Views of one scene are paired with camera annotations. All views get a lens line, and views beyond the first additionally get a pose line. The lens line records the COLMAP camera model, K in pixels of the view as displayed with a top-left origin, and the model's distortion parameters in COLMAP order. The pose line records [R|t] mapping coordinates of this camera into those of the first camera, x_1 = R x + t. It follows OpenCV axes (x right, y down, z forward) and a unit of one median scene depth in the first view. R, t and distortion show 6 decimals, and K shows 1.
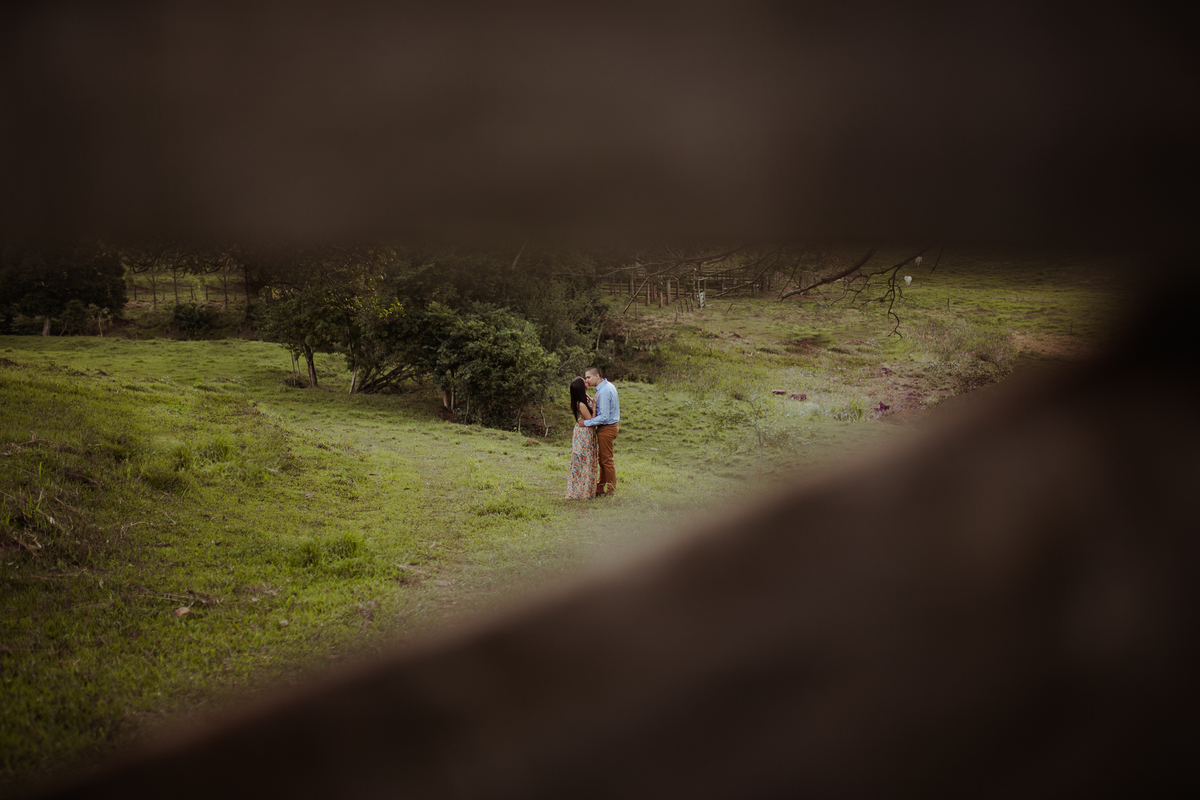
lens RADIAL K [[1251.2, 0, 600.0], [0, 1251.2, 400.0], [0, 0, 1]] dist [-0.021996, -0.019335]
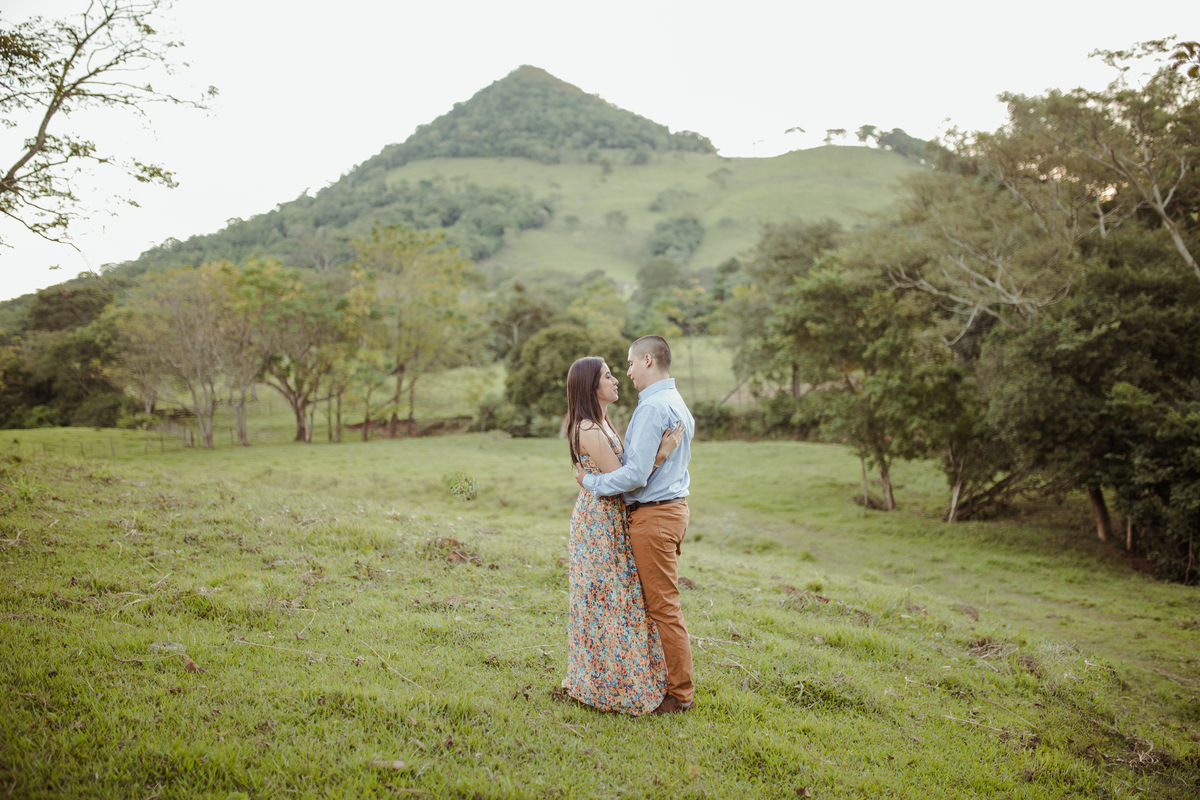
lens RADIAL K [[1251.2, 0, 600.0], [0, 1251.2, 400.0], [0, 0, 1]] dist [-0.021996, -0.019335]
pose [[0.923612, -0.026029, -0.382443, -0.132004], [-0.003019, 0.997167, -0.075160, -0.021785], [0.383316, 0.070573, 0.920917, 0.317223]]
